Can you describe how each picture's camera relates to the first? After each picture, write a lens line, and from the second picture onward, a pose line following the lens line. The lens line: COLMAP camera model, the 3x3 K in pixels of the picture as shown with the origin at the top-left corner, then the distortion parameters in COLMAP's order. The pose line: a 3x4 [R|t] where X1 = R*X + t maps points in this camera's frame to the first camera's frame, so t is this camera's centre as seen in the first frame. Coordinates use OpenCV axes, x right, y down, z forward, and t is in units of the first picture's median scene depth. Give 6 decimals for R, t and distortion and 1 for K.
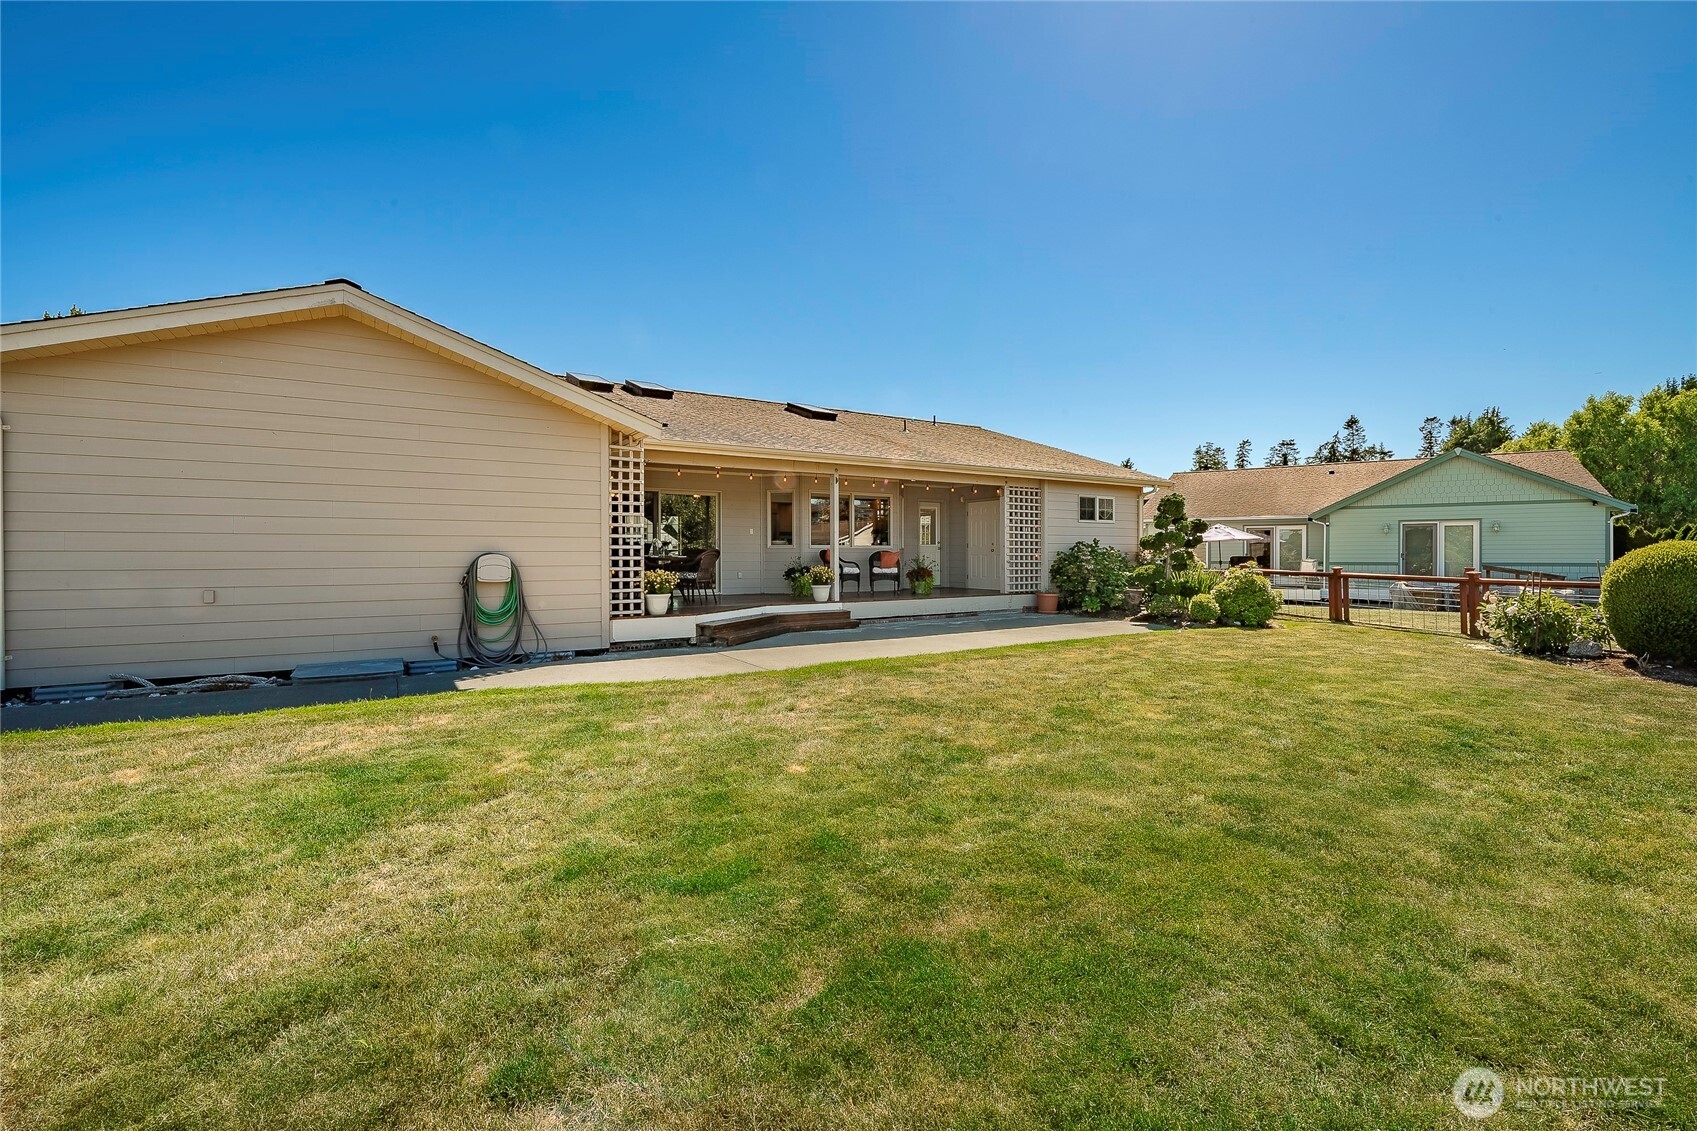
lens RADIAL K [[718.1, 0, 848.5], [0, 718.1, 565.5], [0, 0, 1]] dist [-0.003343, -0.000360]
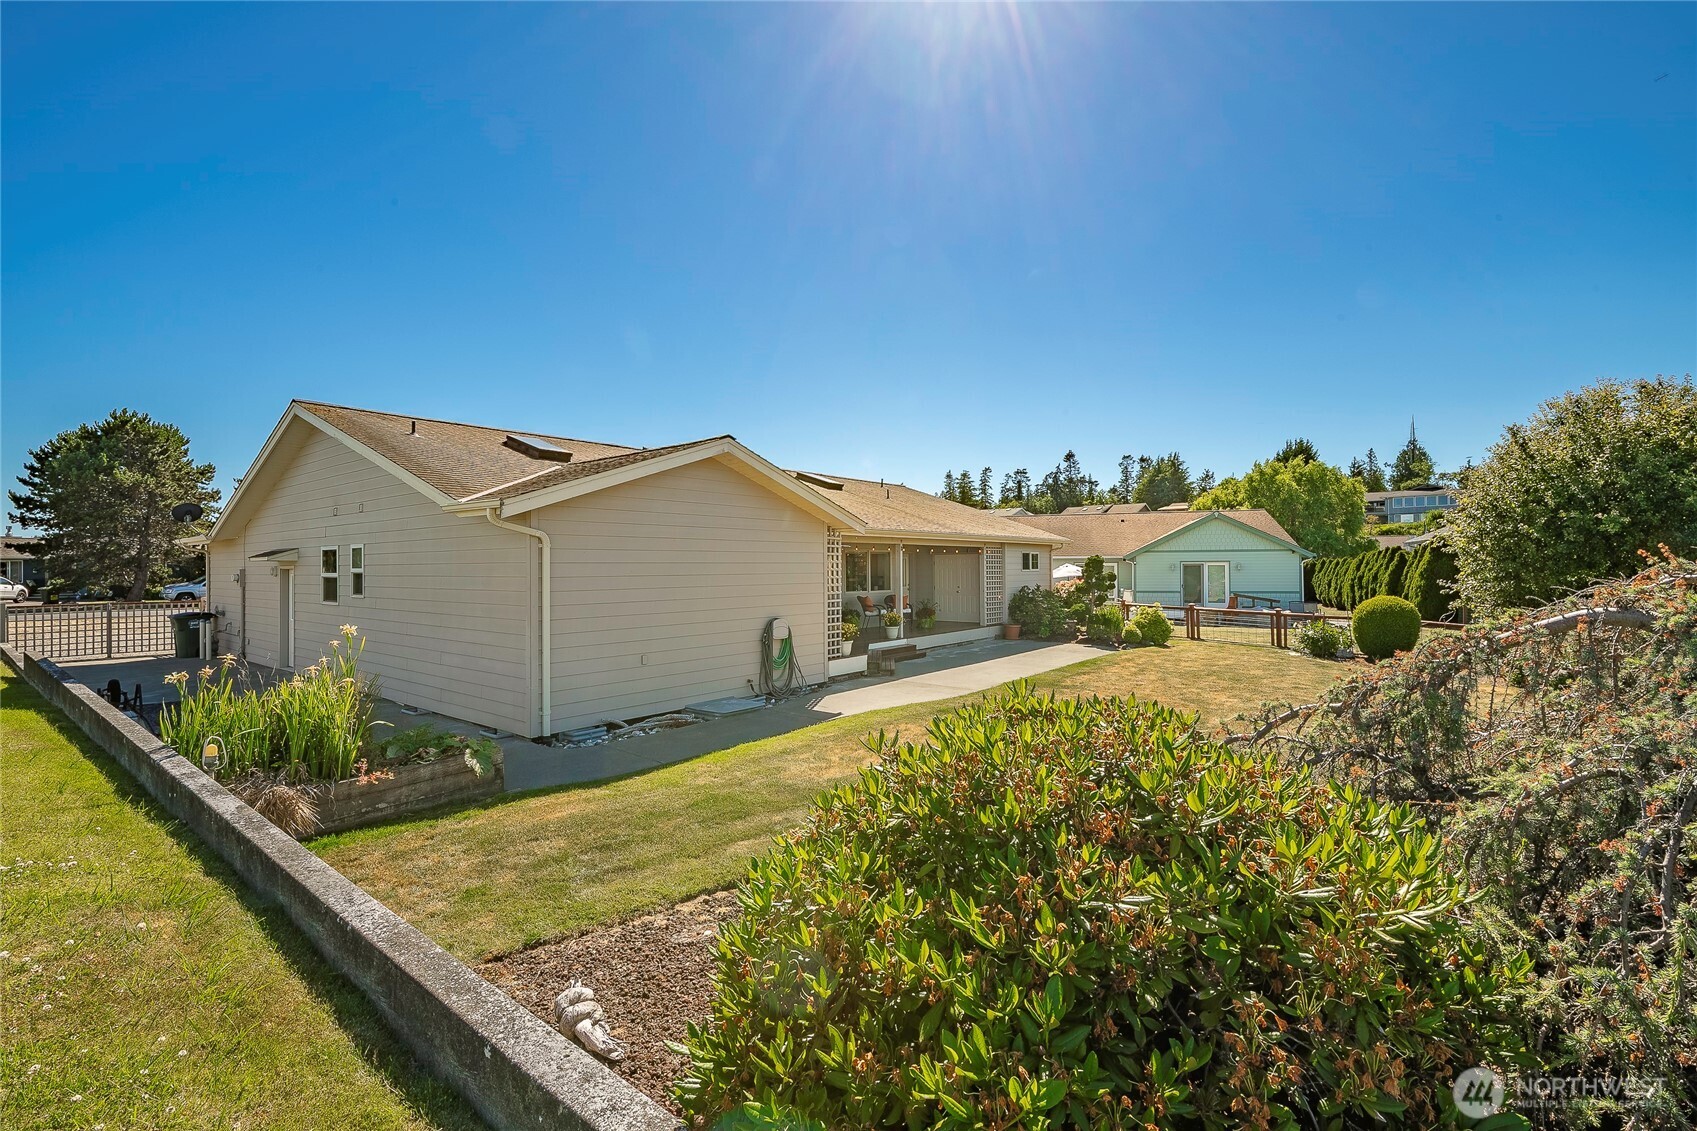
lens RADIAL K [[718.1, 0, 848.5], [0, 718.1, 565.5], [0, 0, 1]] dist [-0.003343, -0.000360]
pose [[0.951384, -0.003798, 0.307984, -0.490265], [0.010625, 0.999734, -0.020493, -0.055372], [-0.307824, 0.022769, 0.951171, -0.237632]]
